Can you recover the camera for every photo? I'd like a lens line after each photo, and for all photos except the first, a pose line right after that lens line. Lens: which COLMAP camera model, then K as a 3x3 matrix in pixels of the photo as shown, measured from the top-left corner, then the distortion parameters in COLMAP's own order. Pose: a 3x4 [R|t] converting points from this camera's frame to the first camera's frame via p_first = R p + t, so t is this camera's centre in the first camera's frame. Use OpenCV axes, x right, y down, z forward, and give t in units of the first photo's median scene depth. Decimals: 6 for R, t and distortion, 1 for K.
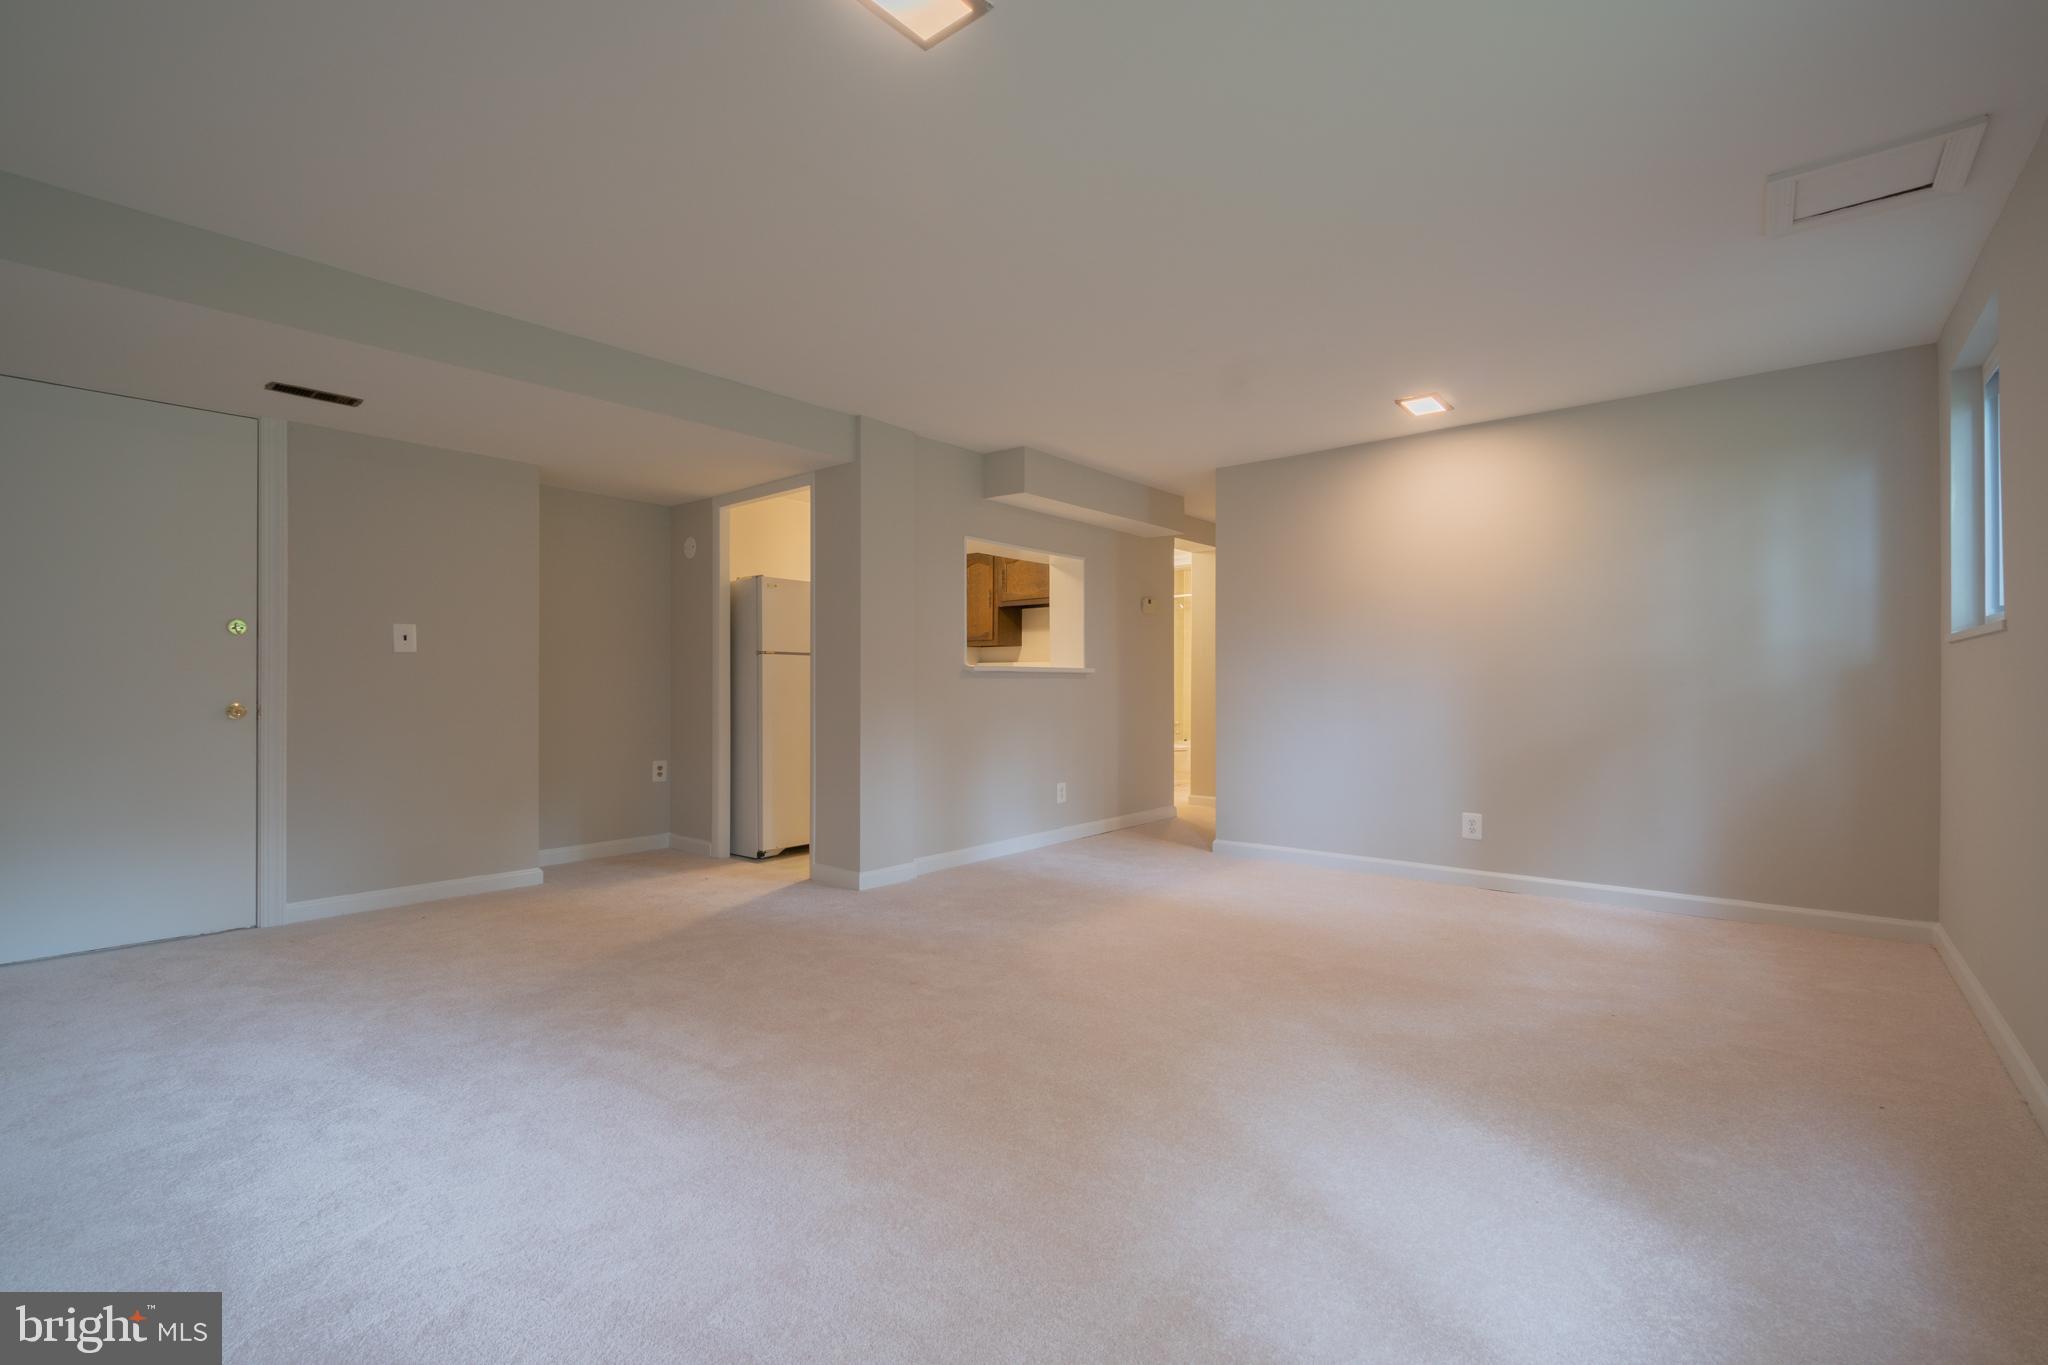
lens RADIAL K [[863.3, 0, 1030.5], [0, 863.3, 674.7], [0, 0, 1]] dist [-0.002142, -0.000099]
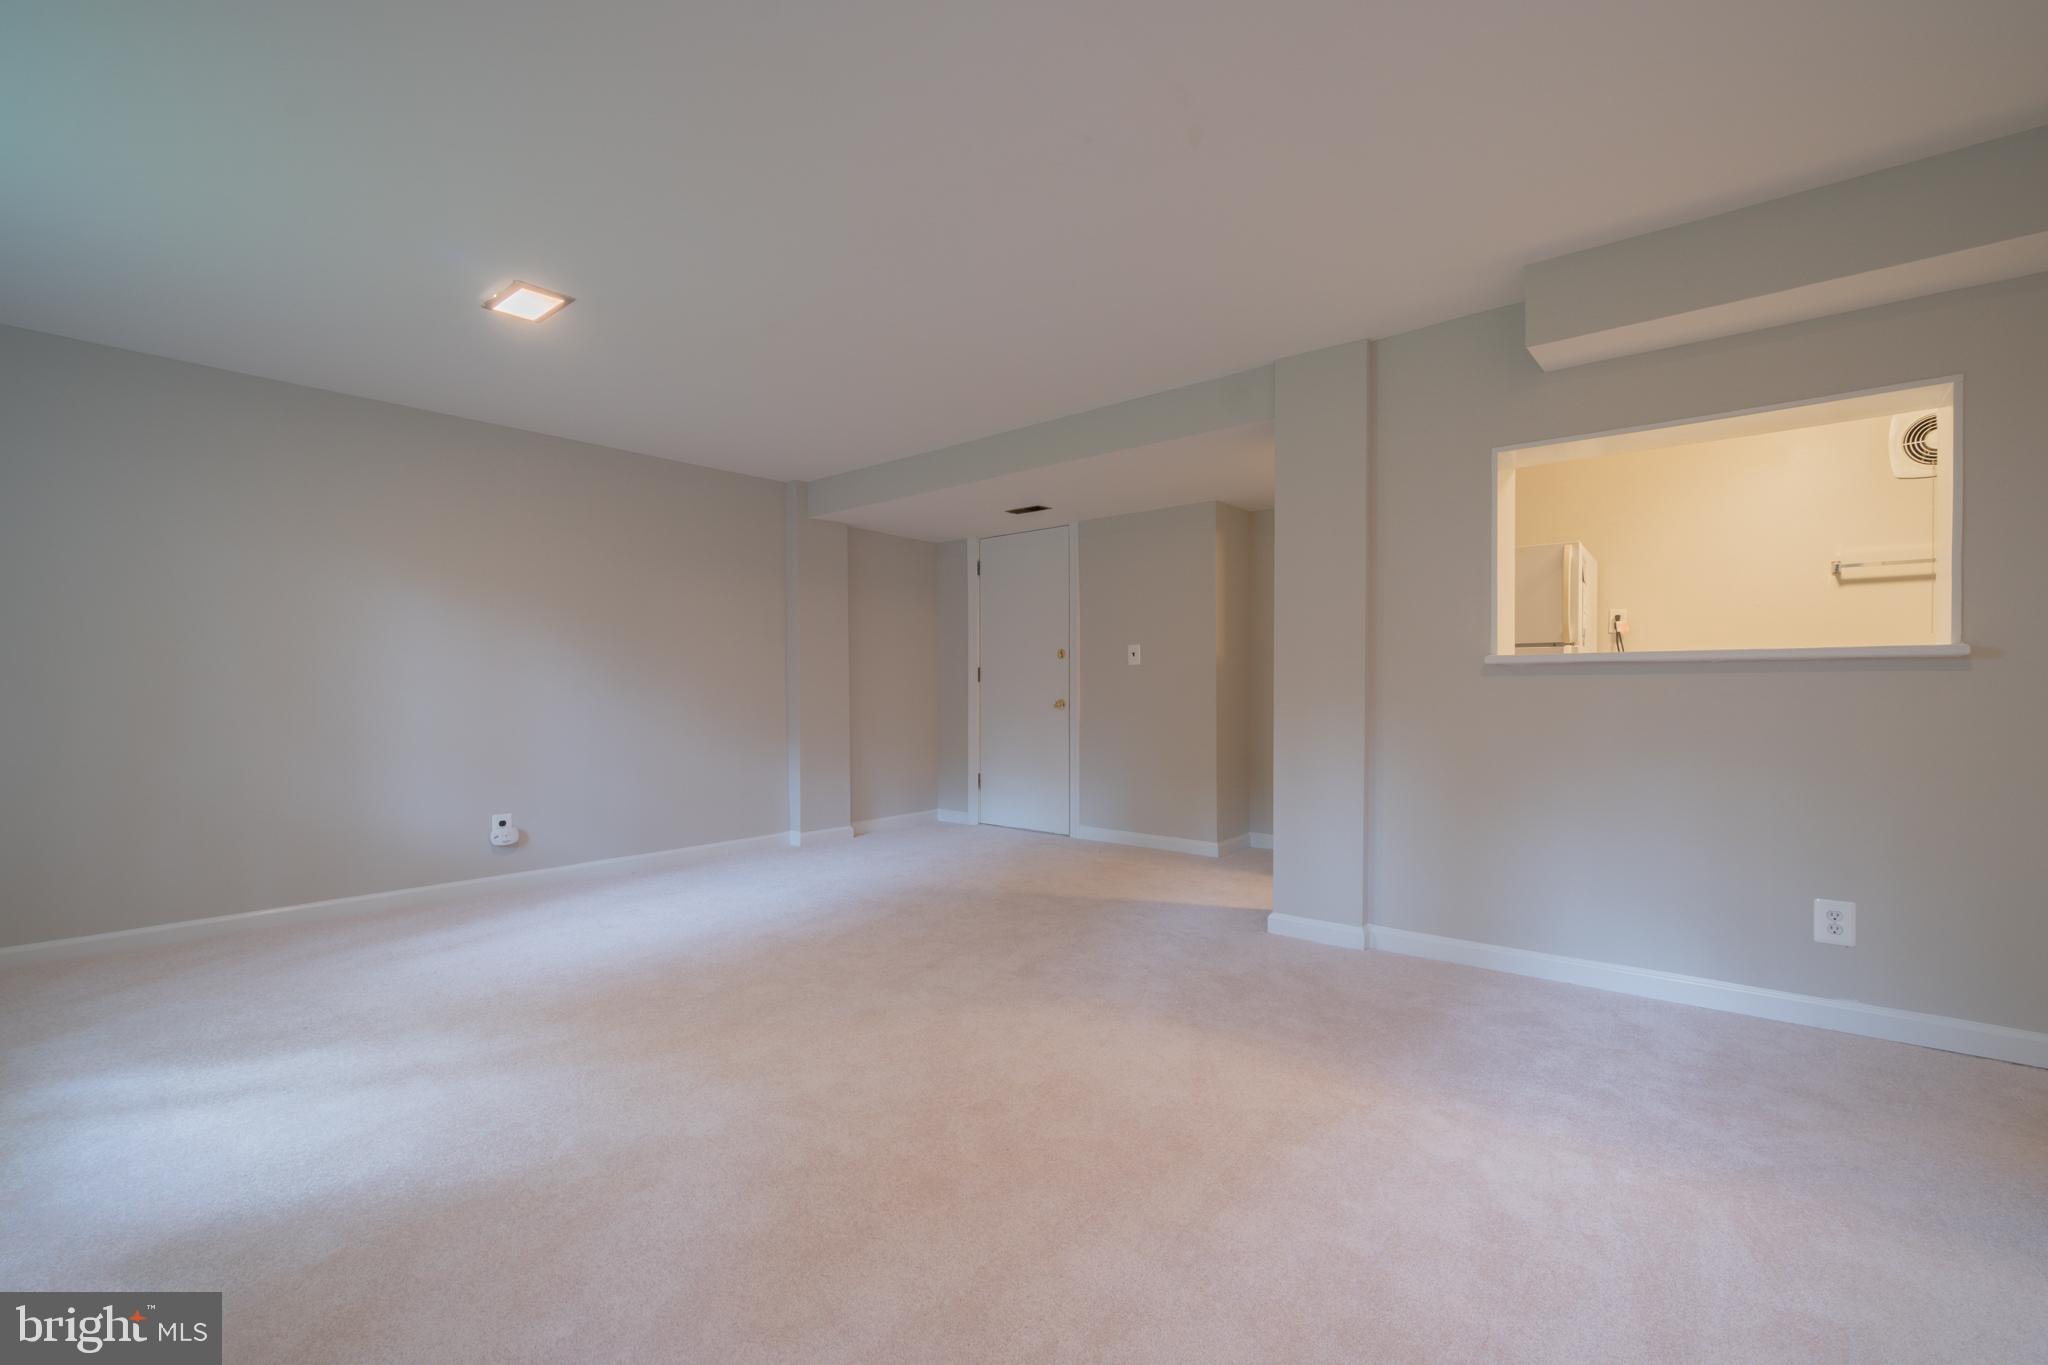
lens RADIAL K [[863.3, 0, 1015.4], [0, 863.3, 699.2], [0, 0, 1]] dist [-0.002142, -0.000099]
pose [[0.020151, 0.009570, -0.999751, 0.626931], [0.014837, 0.999841, 0.009870, 0.011985], [0.999687, -0.015032, 0.020006, 0.736574]]
